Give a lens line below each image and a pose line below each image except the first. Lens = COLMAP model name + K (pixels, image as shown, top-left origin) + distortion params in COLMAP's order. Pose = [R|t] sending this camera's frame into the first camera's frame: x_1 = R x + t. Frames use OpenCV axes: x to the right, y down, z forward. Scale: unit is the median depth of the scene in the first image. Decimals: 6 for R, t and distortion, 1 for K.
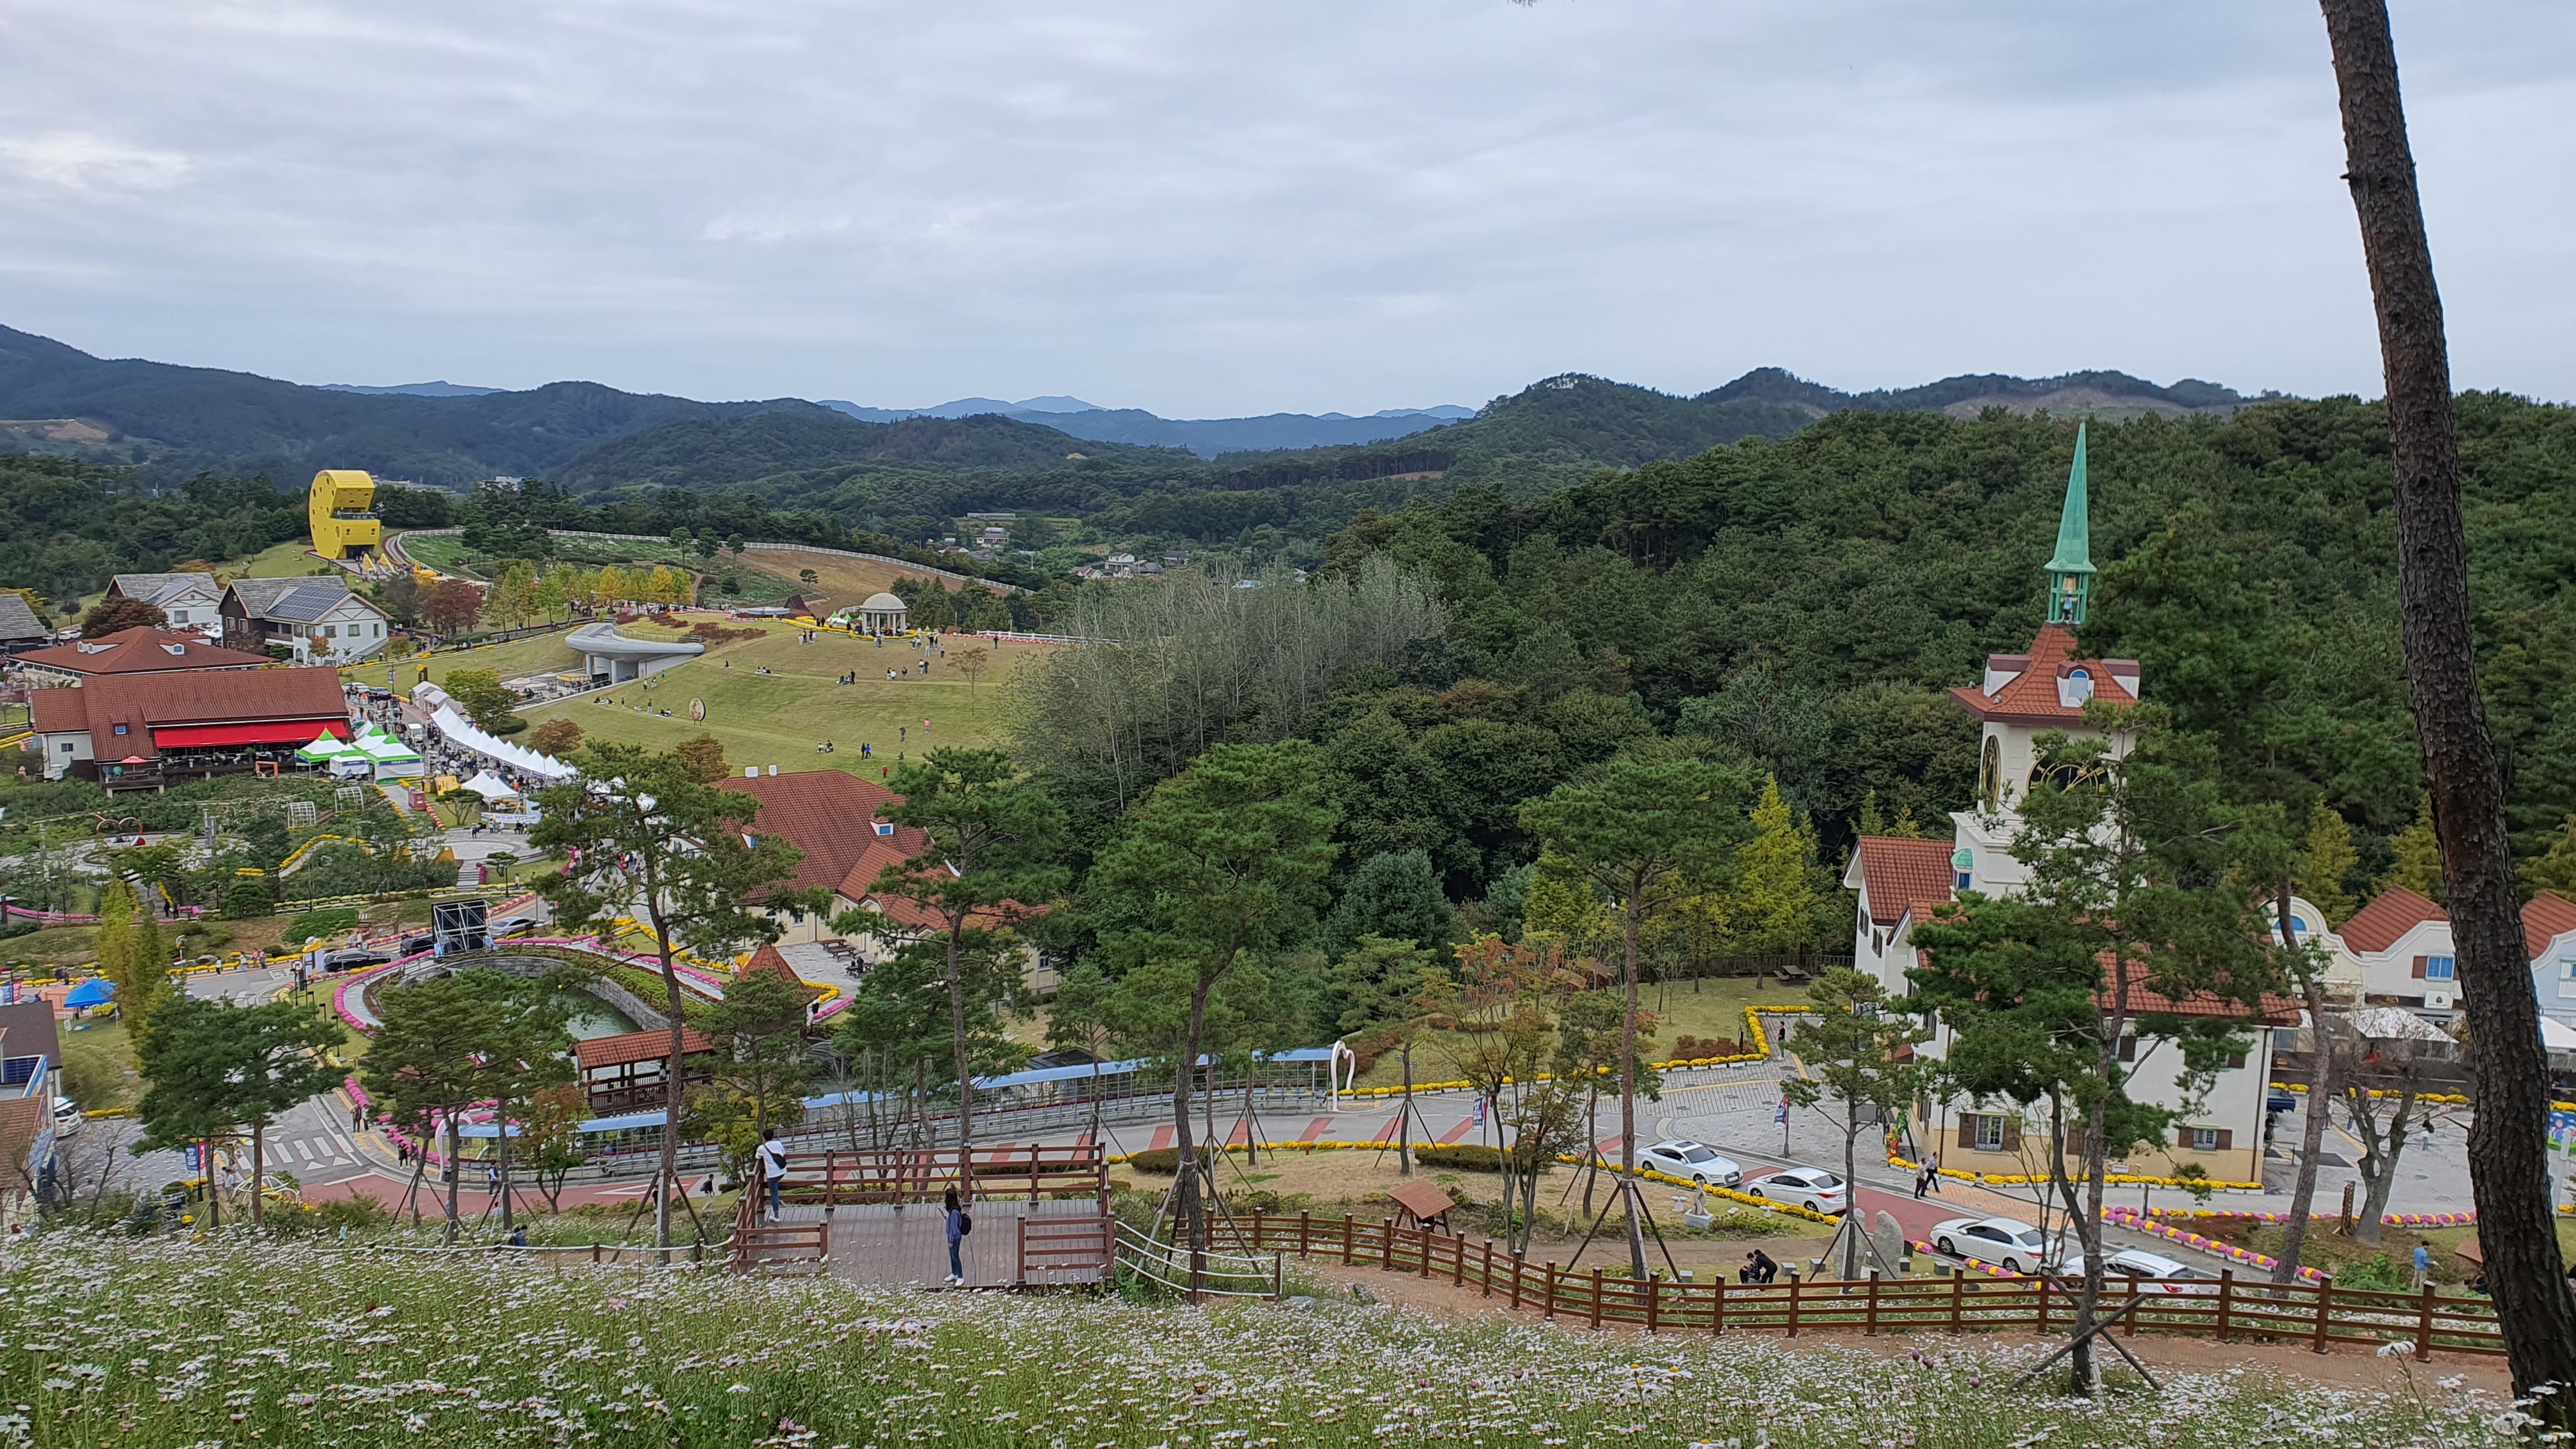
lens RADIAL K [[1980.0, 0, 1365.3], [0, 1980.0, 721.4], [0, 0, 1]] dist [0.093759, -0.139147]
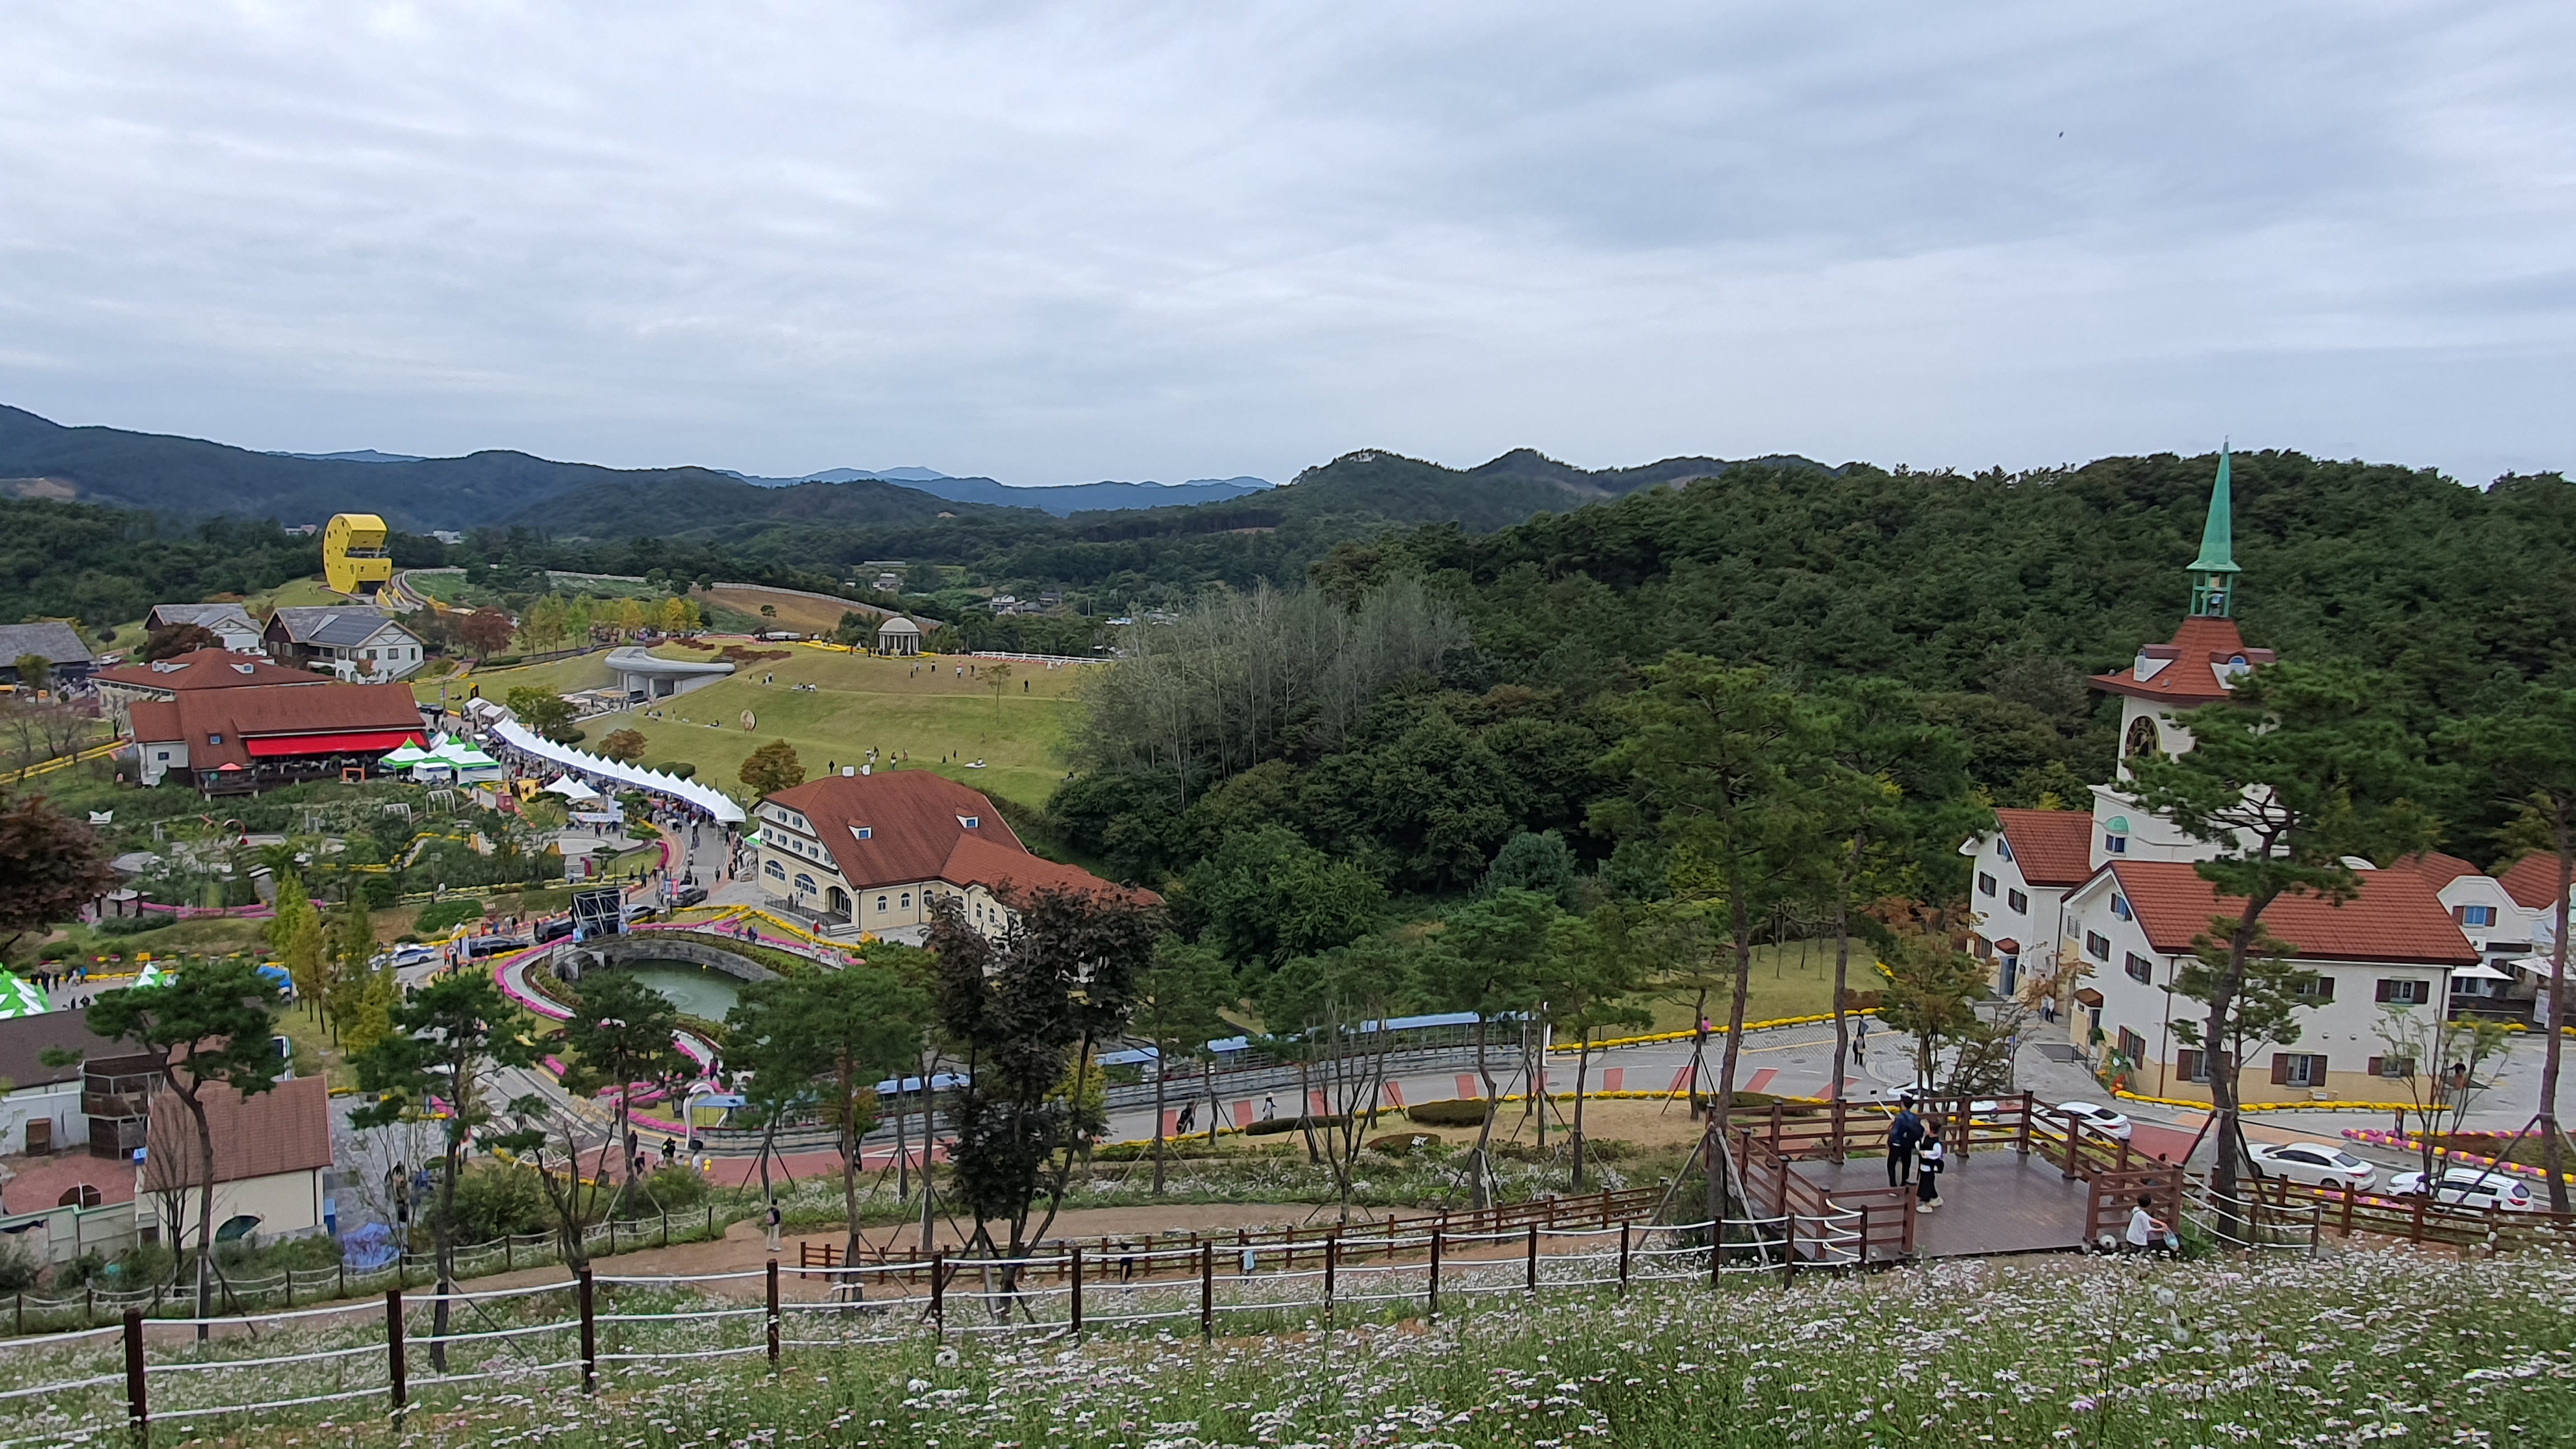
lens RADIAL K [[1656.1, 0, 1294.0], [0, 1656.1, 716.2], [0, 0, 1]] dist [-0.002009, 0.003440]
pose [[0.995483, -0.003468, 0.094877, -0.120993], [0.005148, 0.999834, -0.017473, 0.009936], [-0.094800, 0.017883, 0.995336, 0.053798]]
